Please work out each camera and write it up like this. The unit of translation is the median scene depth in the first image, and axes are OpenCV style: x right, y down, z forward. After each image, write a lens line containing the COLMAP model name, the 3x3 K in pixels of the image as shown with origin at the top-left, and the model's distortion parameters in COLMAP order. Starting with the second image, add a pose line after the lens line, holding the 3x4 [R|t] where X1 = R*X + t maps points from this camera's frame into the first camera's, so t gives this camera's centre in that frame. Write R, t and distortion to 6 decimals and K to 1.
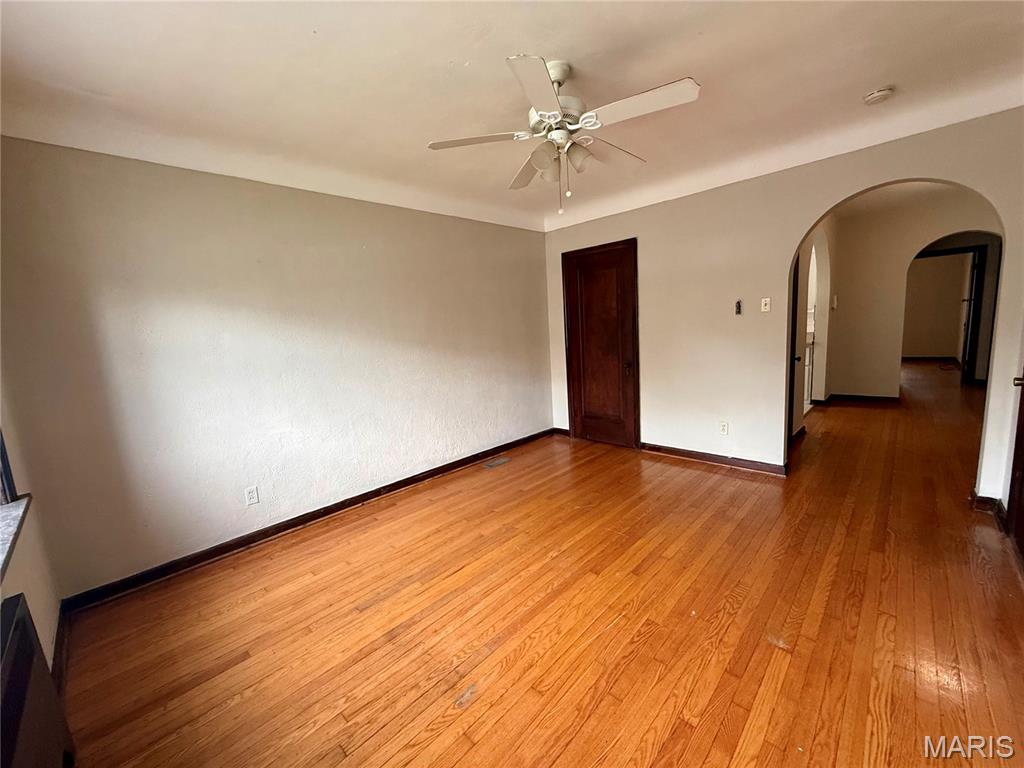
lens RADIAL K [[409.1, 0, 513.5], [0, 409.1, 383.8], [0, 0, 1]] dist [0.001137, -0.000952]
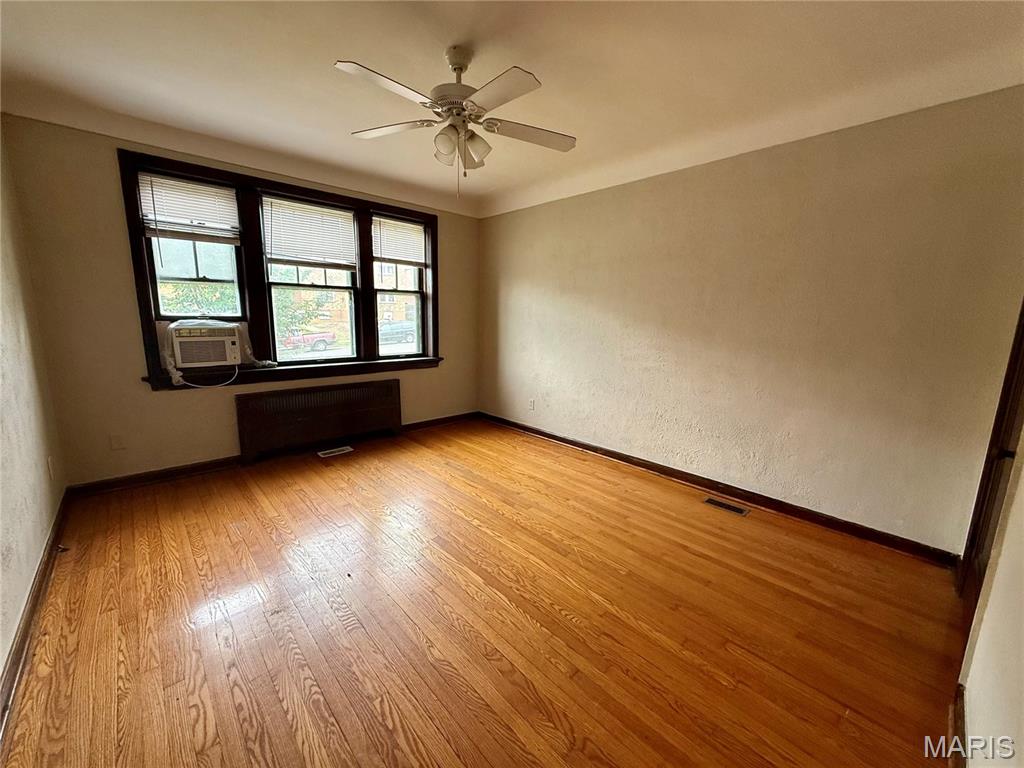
lens RADIAL K [[409.1, 0, 516.0], [0, 409.1, 385.7], [0, 0, 1]] dist [0.001137, -0.000952]
pose [[-0.050091, 0.233902, -0.970969, 0.779757], [-0.156984, 0.958261, 0.238939, -0.150012], [0.986330, 0.164395, -0.011281, 0.785150]]
